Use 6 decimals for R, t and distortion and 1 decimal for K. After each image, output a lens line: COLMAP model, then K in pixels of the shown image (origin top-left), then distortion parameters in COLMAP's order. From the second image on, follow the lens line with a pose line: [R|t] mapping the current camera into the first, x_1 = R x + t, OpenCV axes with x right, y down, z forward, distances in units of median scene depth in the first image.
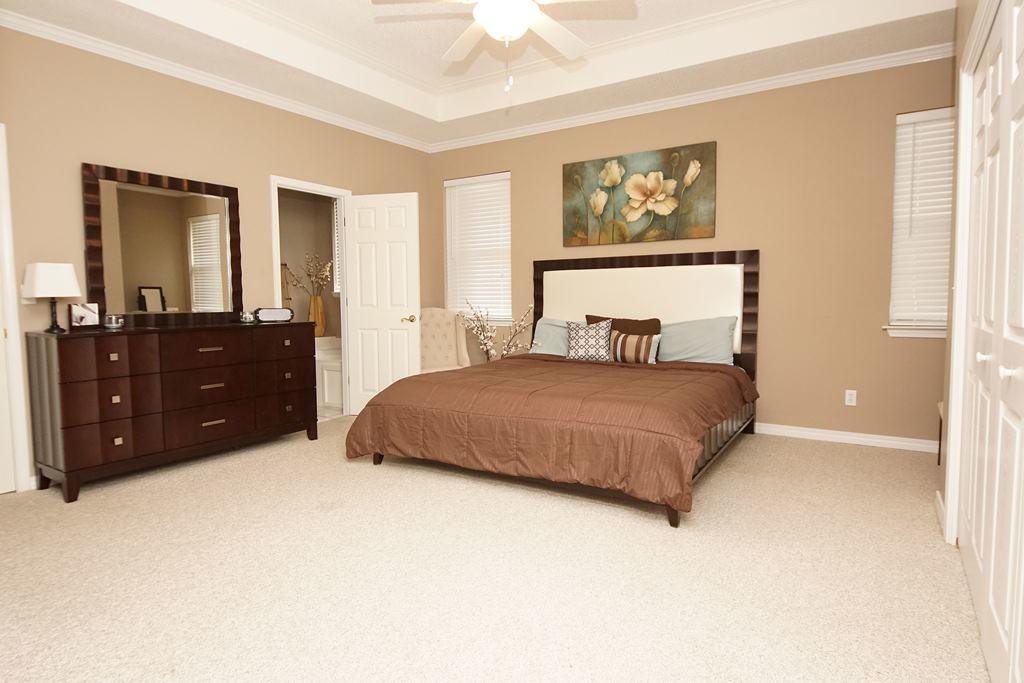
lens RADIAL K [[571.3, 0, 512.3], [0, 571.3, 340.0], [0, 0, 1]] dist [0.026764, -0.026756]
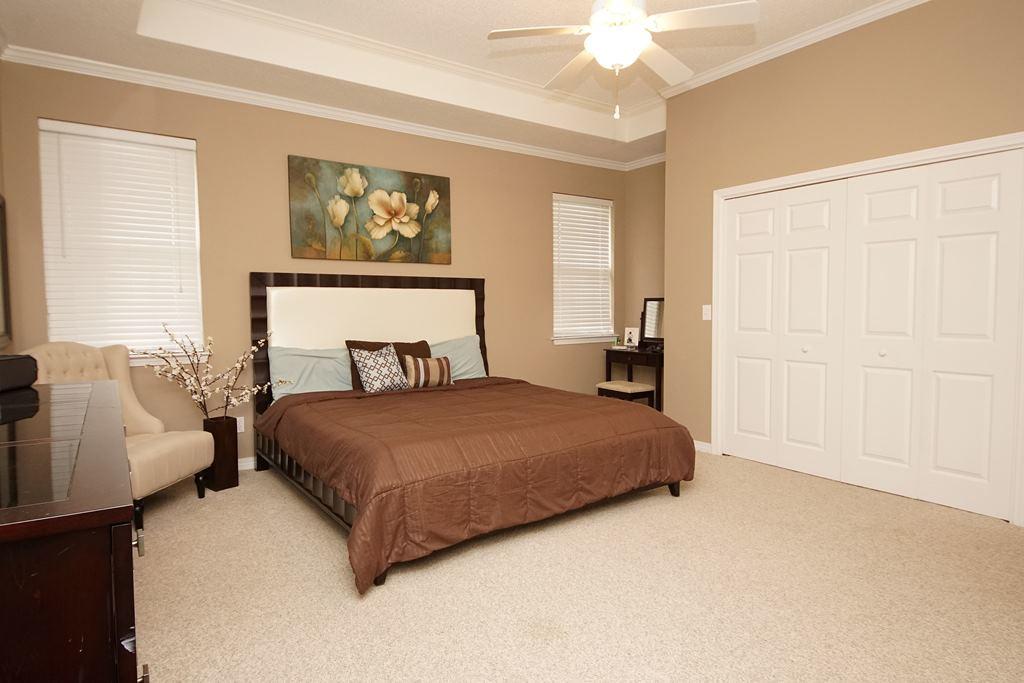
lens RADIAL K [[571.3, 0, 509.7], [0, 571.3, 340.0], [0, 0, 1]] dist [0.026764, -0.026756]
pose [[0.387013, -0.049904, 0.920723, -0.586016], [0.067189, 0.997406, 0.025818, -0.051822], [-0.919623, 0.051871, 0.389362, 0.447462]]
